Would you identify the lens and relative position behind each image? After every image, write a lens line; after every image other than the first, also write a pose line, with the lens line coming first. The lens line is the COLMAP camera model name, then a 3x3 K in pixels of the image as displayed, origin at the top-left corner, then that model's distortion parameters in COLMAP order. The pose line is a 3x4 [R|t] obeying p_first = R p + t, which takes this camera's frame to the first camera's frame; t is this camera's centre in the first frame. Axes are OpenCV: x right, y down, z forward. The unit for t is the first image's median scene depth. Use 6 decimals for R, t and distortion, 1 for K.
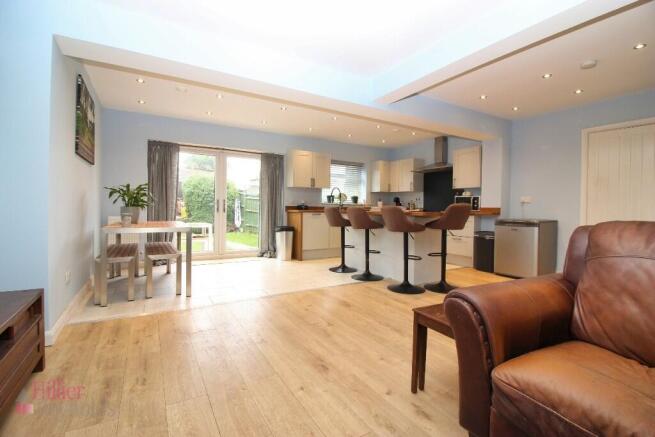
lens RADIAL K [[305.4, 0, 327.5], [0, 305.4, 218.5], [0, 0, 1]] dist [-0.000610, -0.000047]
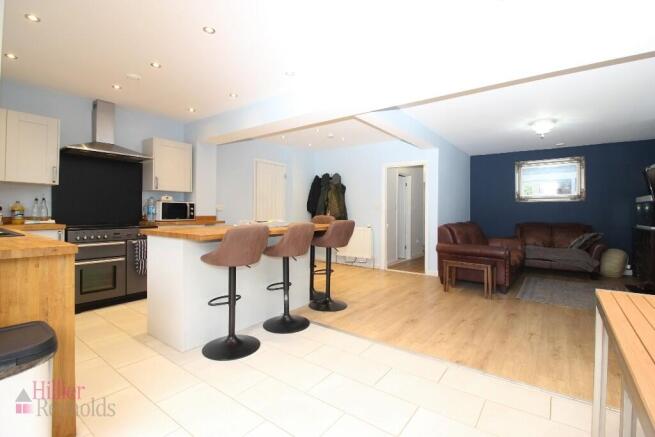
lens RADIAL K [[305.4, 0, 327.5], [0, 305.4, 218.5], [0, 0, 1]] dist [-0.000610, -0.000047]
pose [[-0.393381, -0.036762, 0.918640, -0.435789], [0.012687, 0.998888, 0.045406, -0.061702], [-0.919288, 0.029517, -0.392477, 0.966531]]
